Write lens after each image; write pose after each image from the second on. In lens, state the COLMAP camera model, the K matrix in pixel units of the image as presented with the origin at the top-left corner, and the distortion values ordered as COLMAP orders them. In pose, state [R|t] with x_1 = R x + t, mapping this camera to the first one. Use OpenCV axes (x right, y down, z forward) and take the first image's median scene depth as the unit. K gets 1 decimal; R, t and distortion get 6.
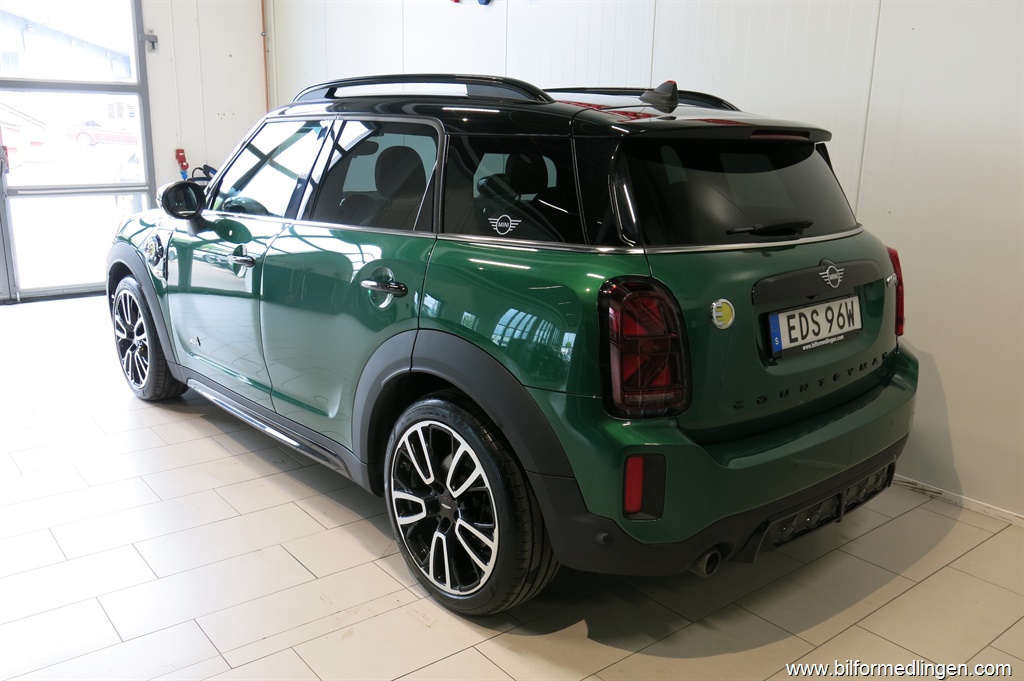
lens RADIAL K [[852.3, 0, 512.0], [0, 852.3, 340.5], [0, 0, 1]] dist [0.002479, 0.002146]
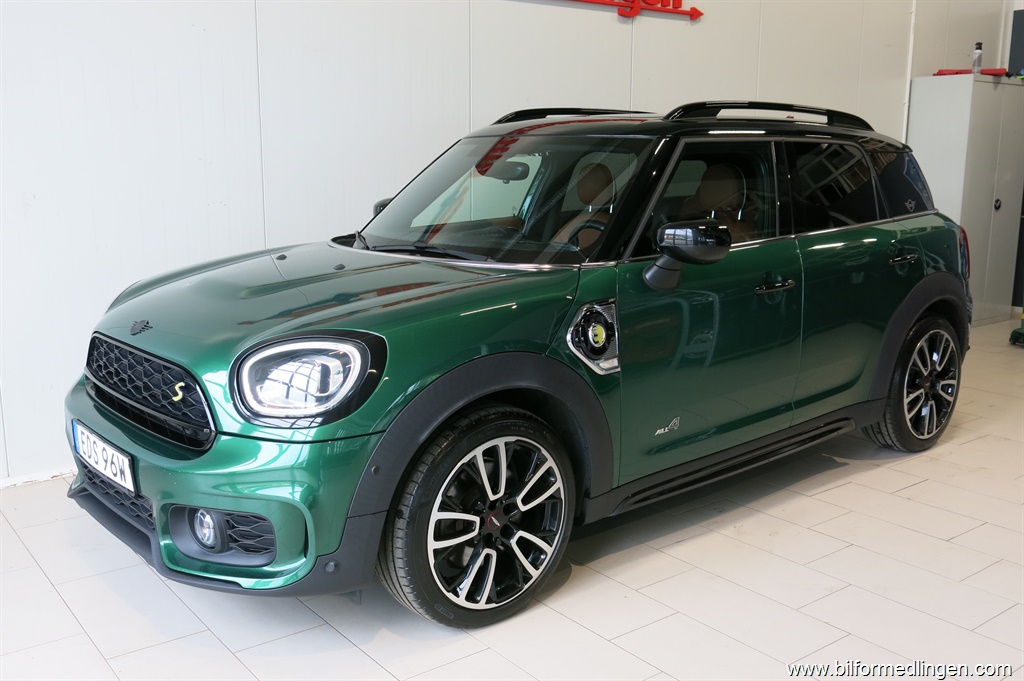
lens RADIAL K [[959.2, 0, 511.8], [0, 959.2, 372.8], [0, 0, 1]] dist [-0.003146, -0.001193]
pose [[0.019009, -0.233443, 0.972185, -1.829827], [0.244540, 0.943913, 0.221873, -0.413086], [-0.969453, 0.233520, 0.075029, 1.615872]]
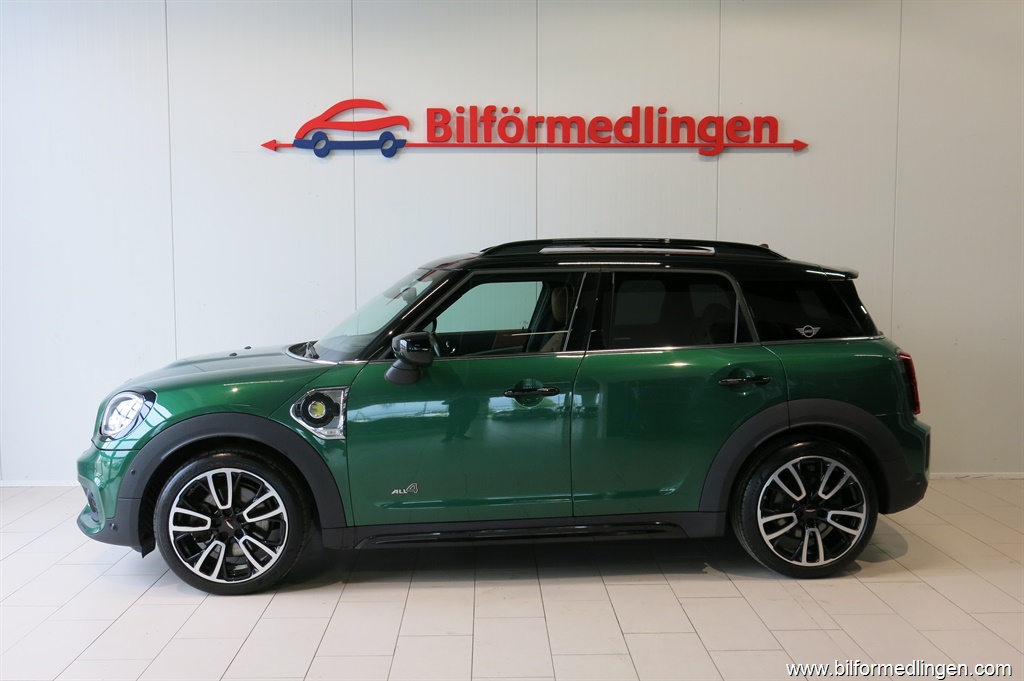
lens RADIAL K [[959.2, 0, 511.8], [0, 959.2, 372.8], [0, 0, 1]] dist [-0.003146, -0.001193]
pose [[0.607163, -0.103739, 0.787776, -1.782072], [0.205260, 0.978267, -0.029376, -0.115286], [-0.767607, 0.179535, 0.615261, 0.288648]]
